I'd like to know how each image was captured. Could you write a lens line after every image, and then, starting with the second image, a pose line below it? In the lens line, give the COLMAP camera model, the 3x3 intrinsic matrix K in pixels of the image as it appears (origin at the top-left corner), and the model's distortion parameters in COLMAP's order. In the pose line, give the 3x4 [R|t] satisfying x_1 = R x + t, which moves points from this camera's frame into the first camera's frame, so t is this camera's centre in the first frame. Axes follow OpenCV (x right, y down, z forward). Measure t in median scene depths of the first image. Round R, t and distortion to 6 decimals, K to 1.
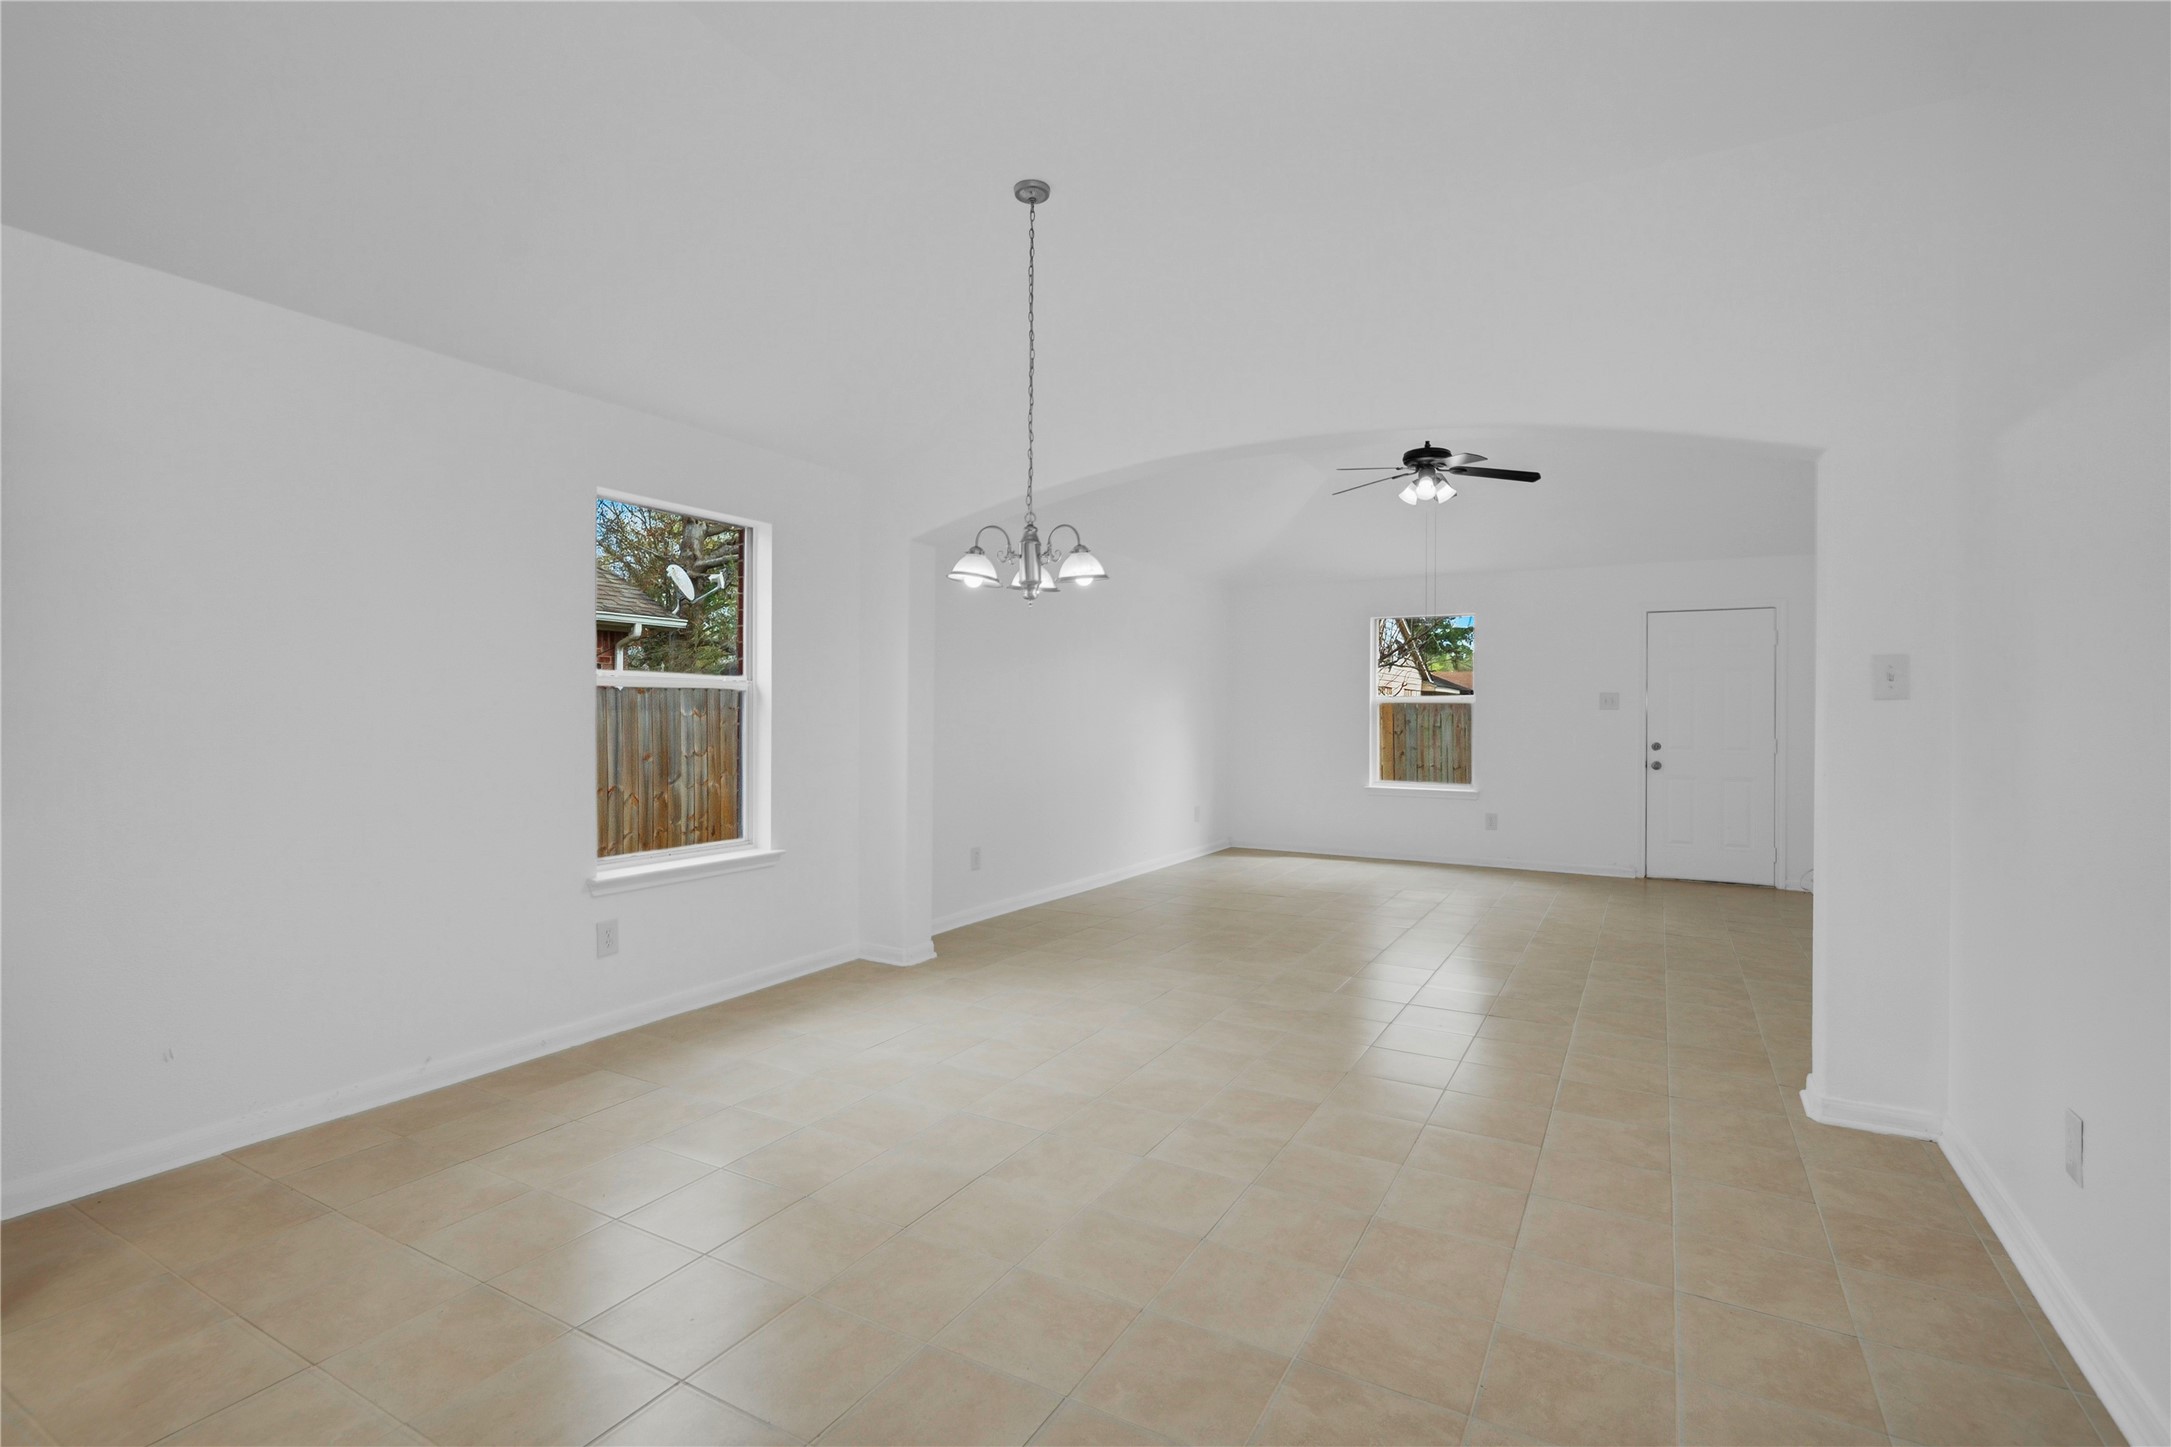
lens RADIAL K [[1001.9, 0, 1054.5], [0, 1001.9, 714.3], [0, 0, 1]] dist [0.002013, 0.000275]
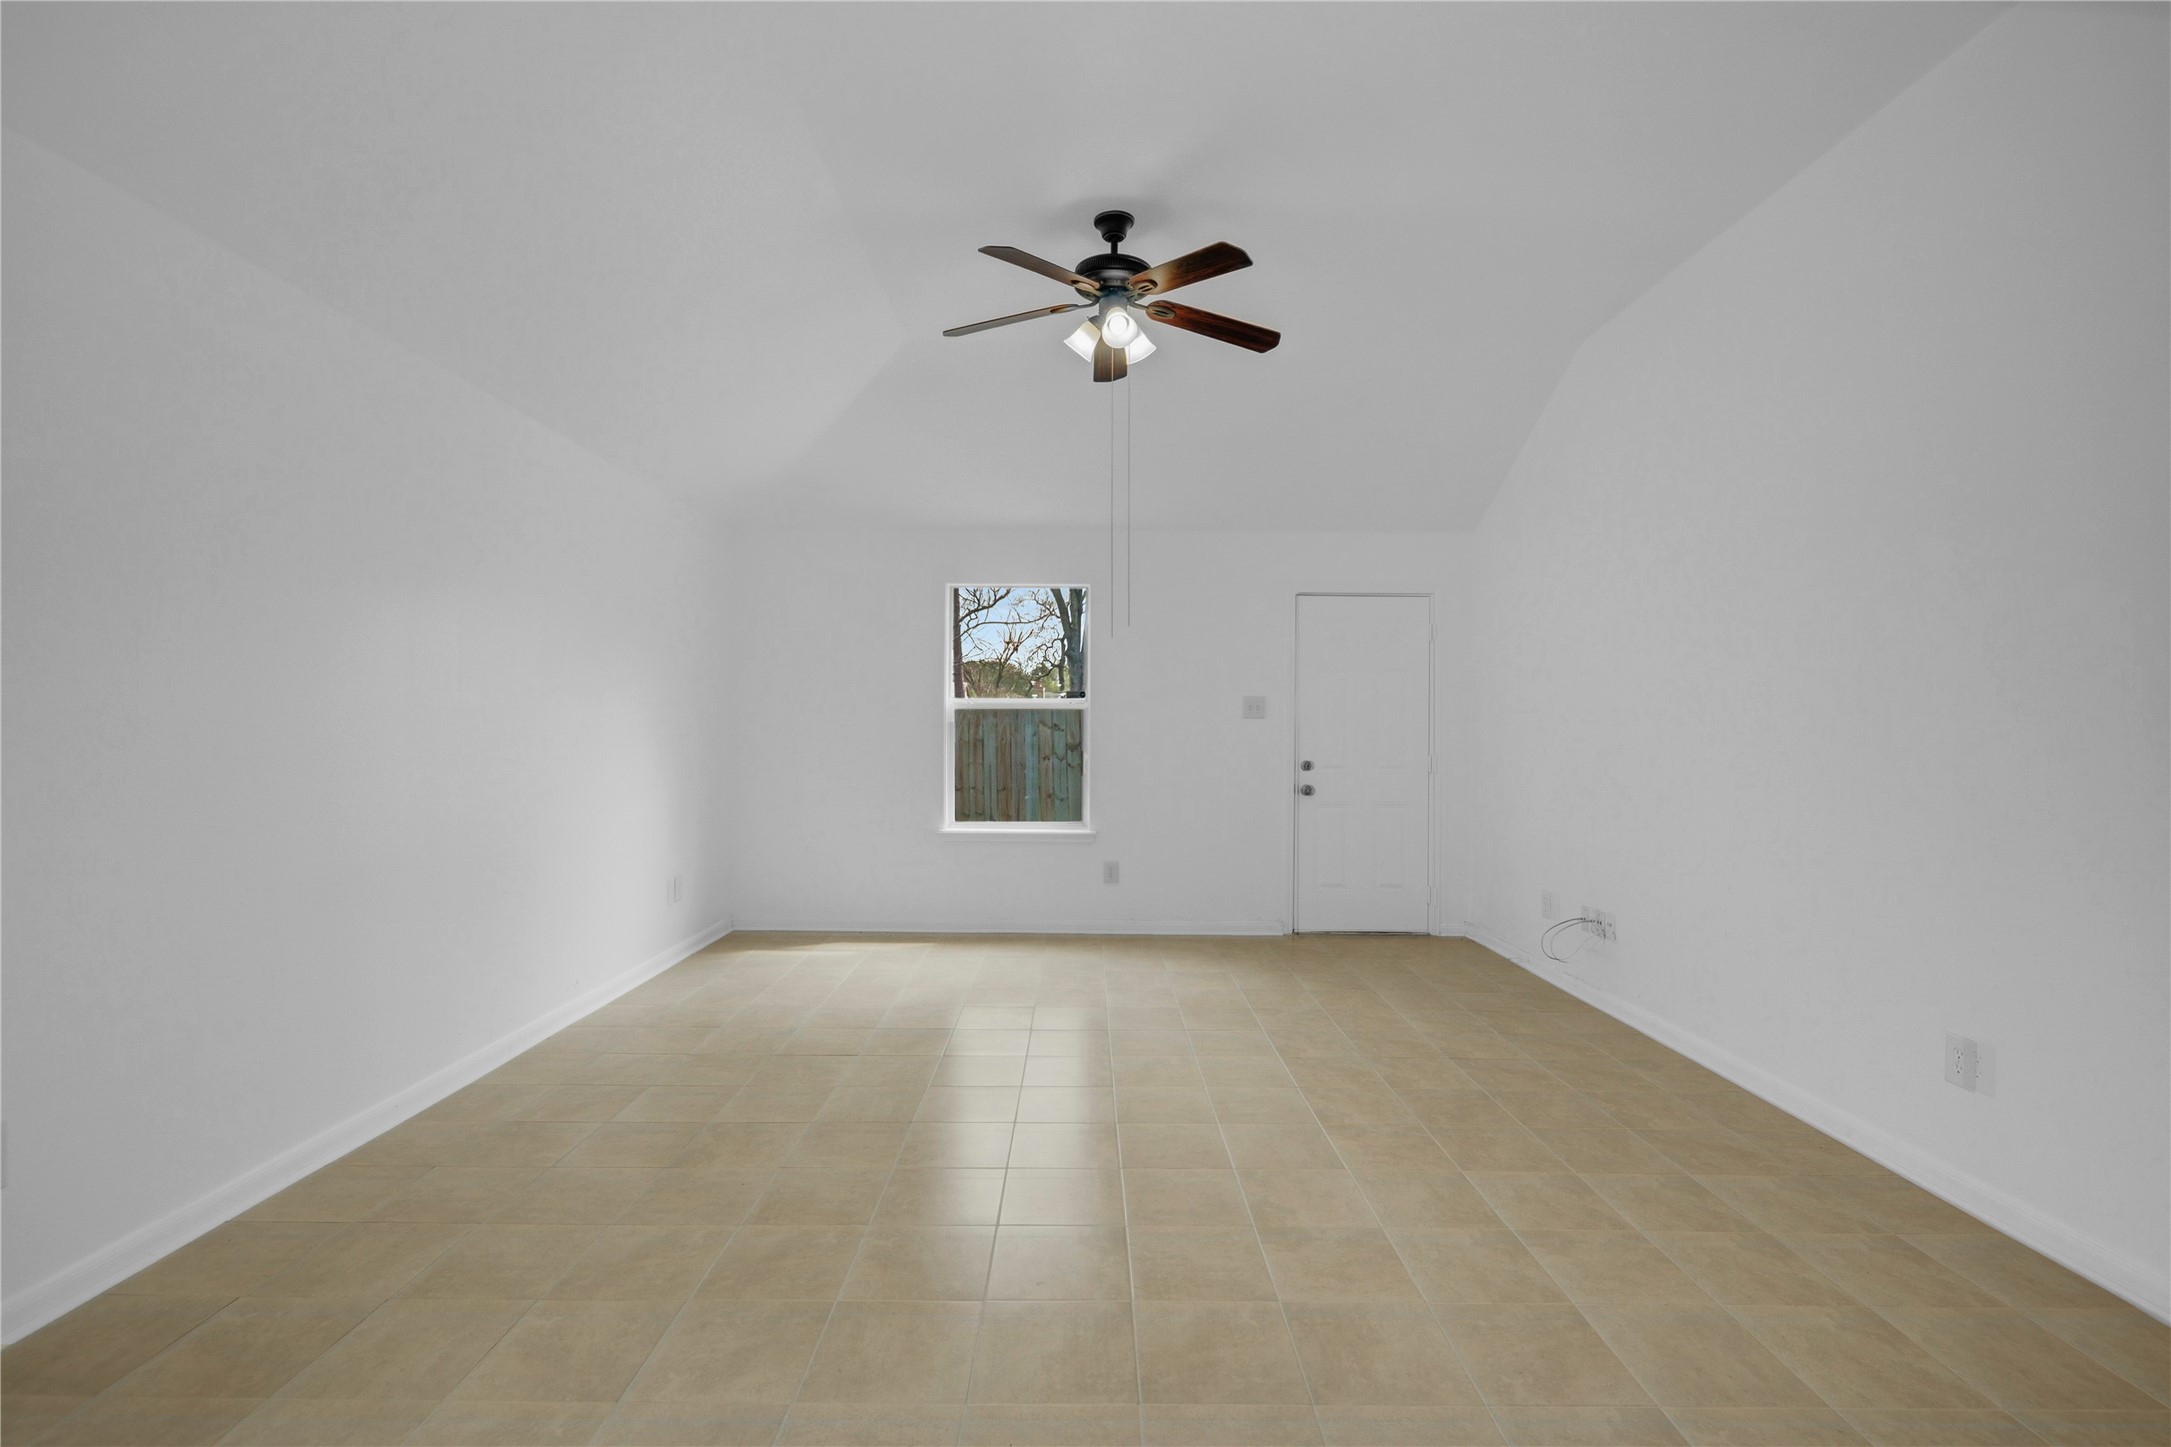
lens RADIAL K [[968.4, 0, 1078.8], [0, 968.4, 747.1], [0, 0, 1]] dist [-0.000899, -0.000071]
pose [[0.849116, -0.012143, 0.528068, 0.067766], [-0.001182, 0.999690, 0.024890, -0.001593], [-0.528206, -0.021758, 0.848838, 0.613402]]
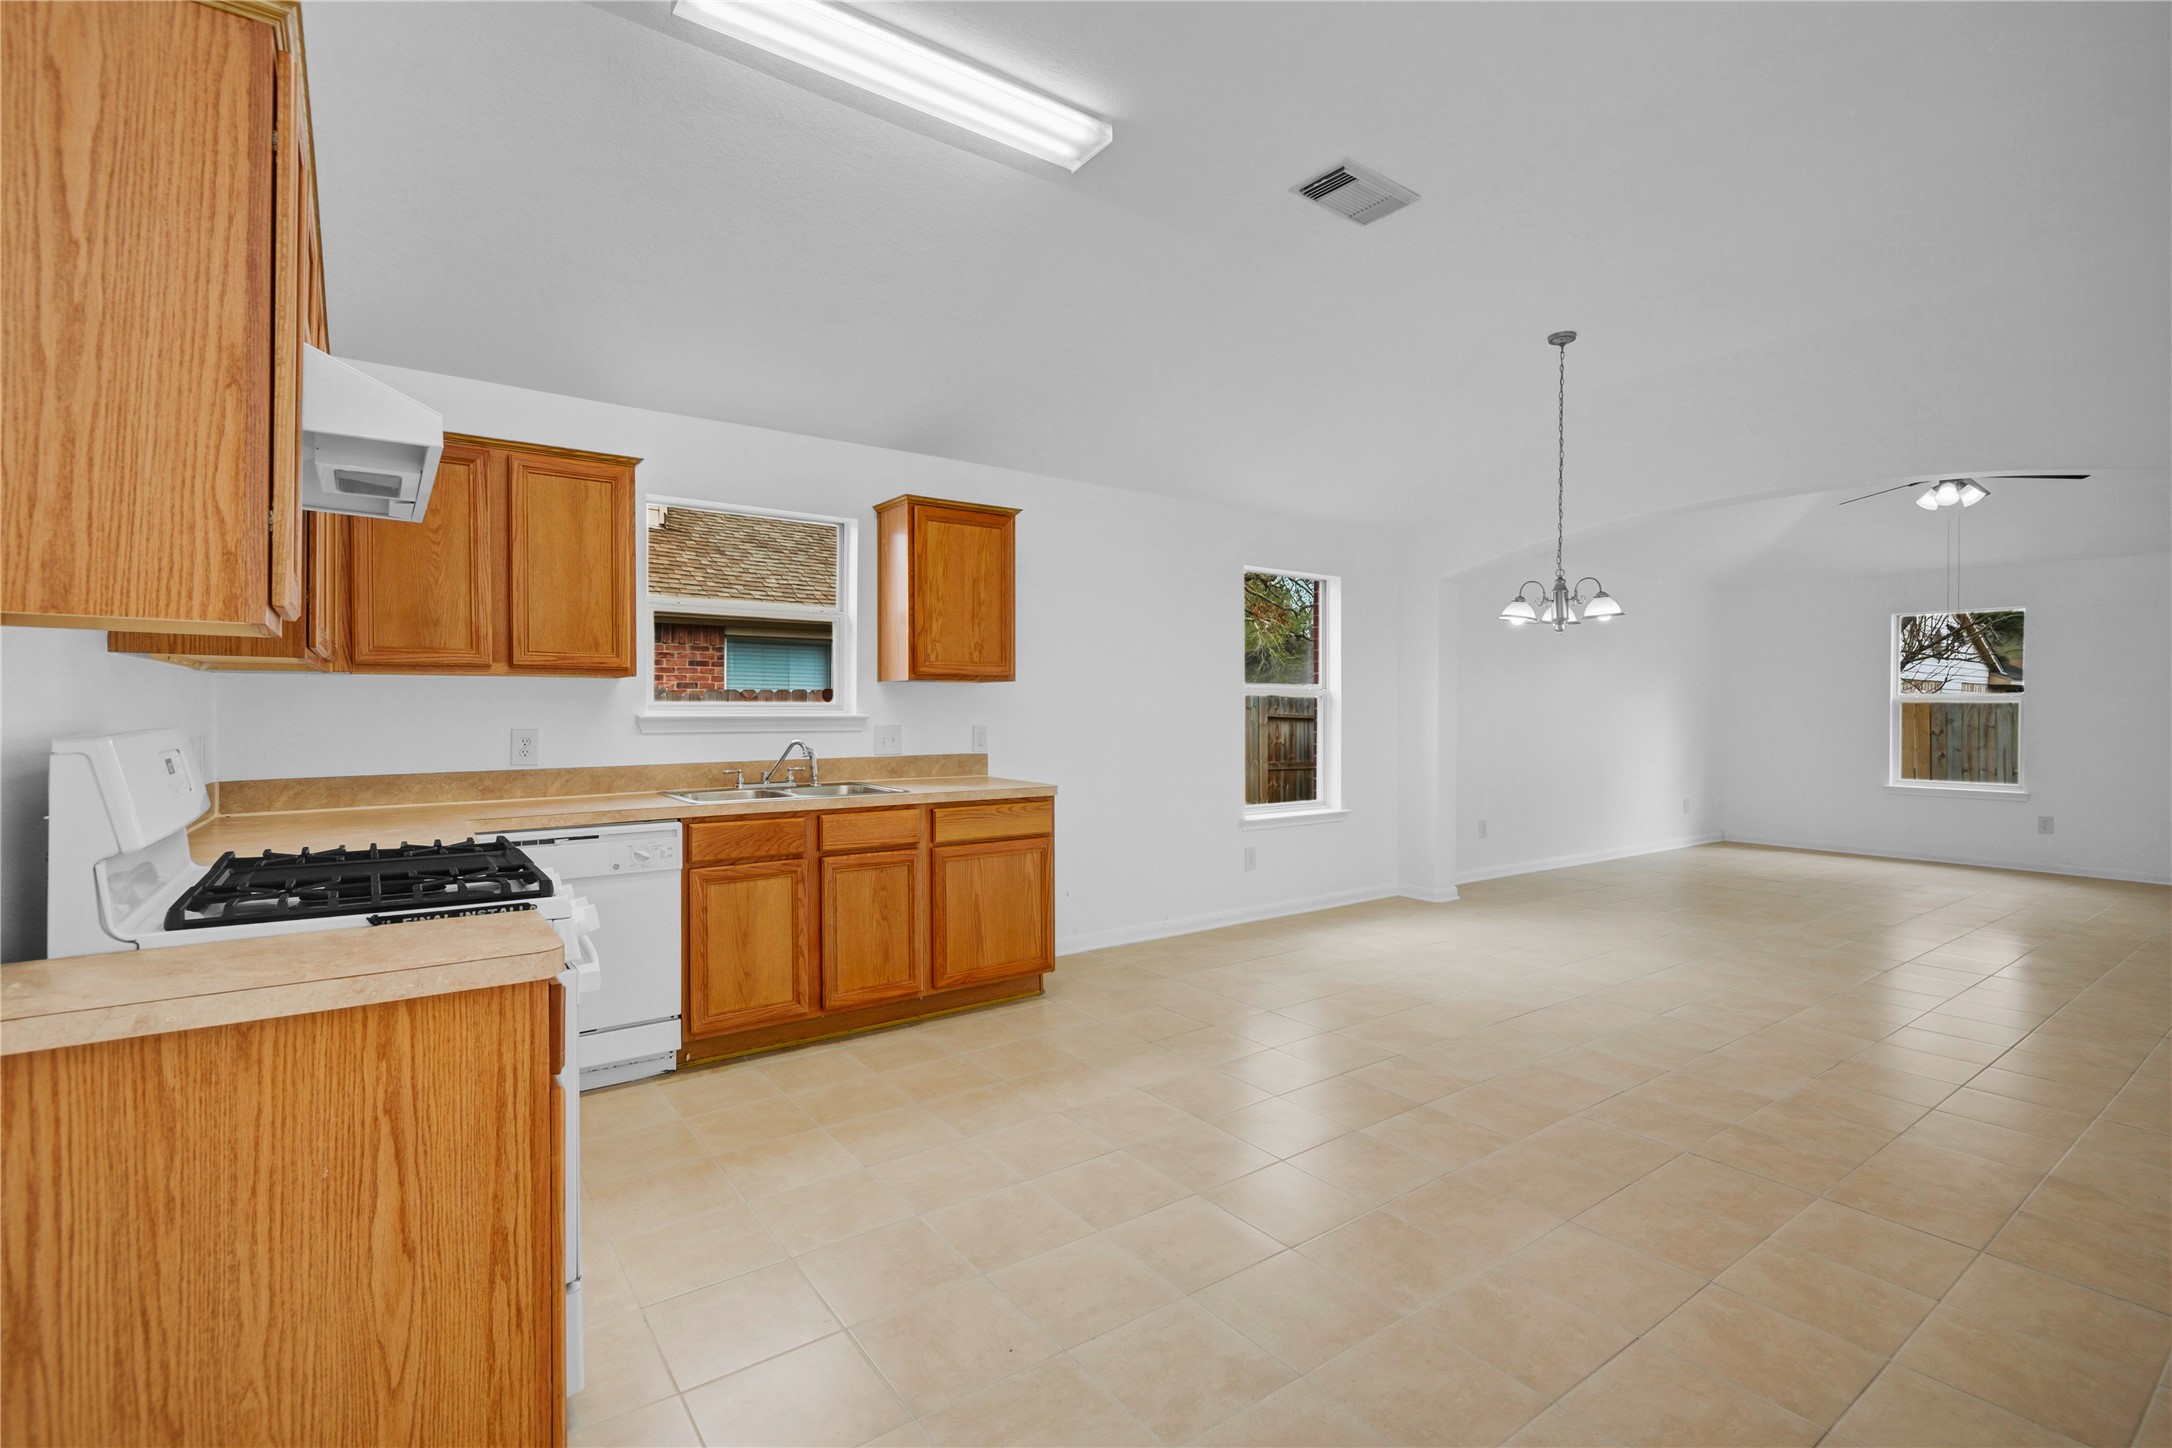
lens RADIAL K [[980.0, 0, 1085.1], [0, 980.0, 718.3], [0, 0, 1]] dist [0.010058, -0.000107]
pose [[0.921648, 0.002555, -0.388019, -0.065734], [-0.000076, 0.999979, 0.006404, -0.001038], [0.388027, -0.005873, 0.921629, -0.336502]]
